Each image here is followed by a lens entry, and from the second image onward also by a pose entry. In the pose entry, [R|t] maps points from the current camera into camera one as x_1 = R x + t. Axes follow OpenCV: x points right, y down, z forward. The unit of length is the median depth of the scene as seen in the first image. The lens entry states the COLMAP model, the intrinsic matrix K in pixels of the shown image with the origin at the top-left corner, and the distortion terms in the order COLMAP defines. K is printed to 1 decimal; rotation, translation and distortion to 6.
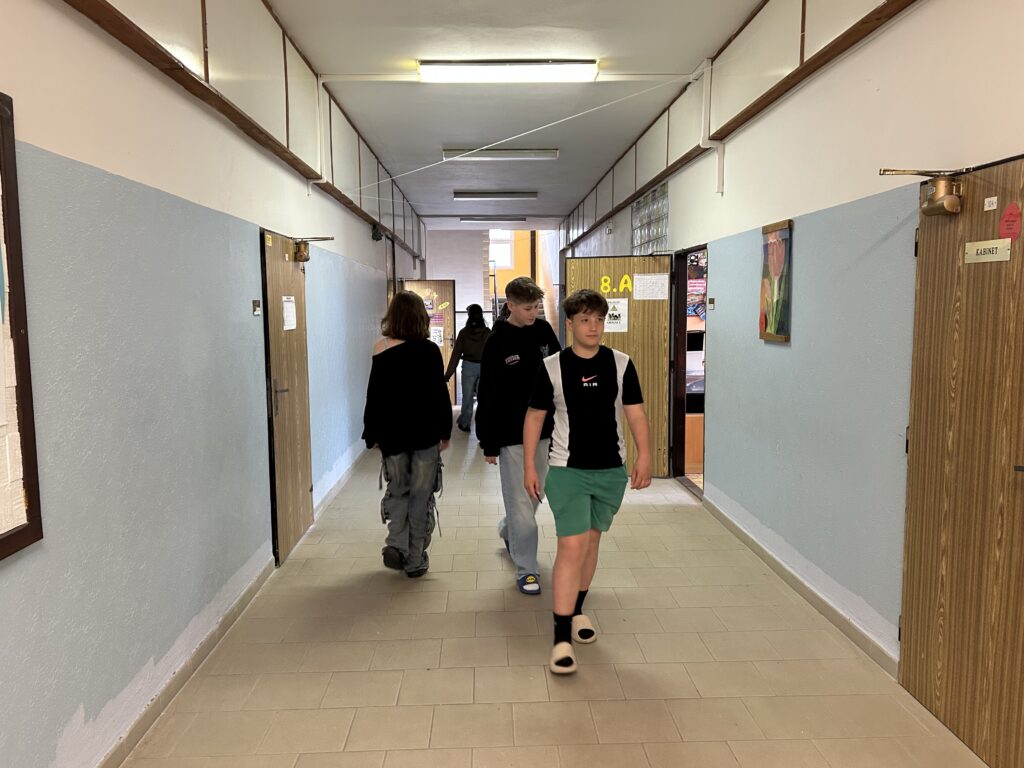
lens RADIAL K [[769.9, 0, 512.0], [0, 769.9, 384.0], [0, 0, 1]] dist [0.002272, 0.000892]
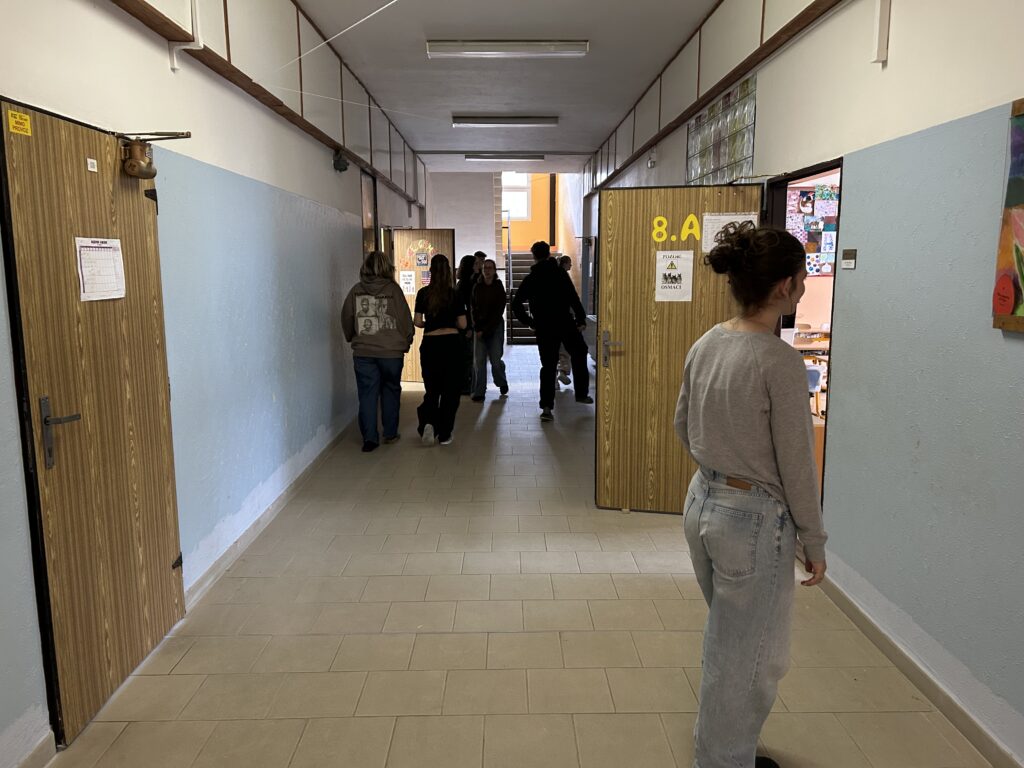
lens RADIAL K [[769.9, 0, 512.0], [0, 769.9, 384.0], [0, 0, 1]] dist [0.002272, 0.000892]
pose [[0.999670, 0.011470, -0.022973, 0.010115], [-0.010194, 0.998438, 0.054935, -0.028606], [0.023567, -0.054683, 0.998226, 0.298798]]
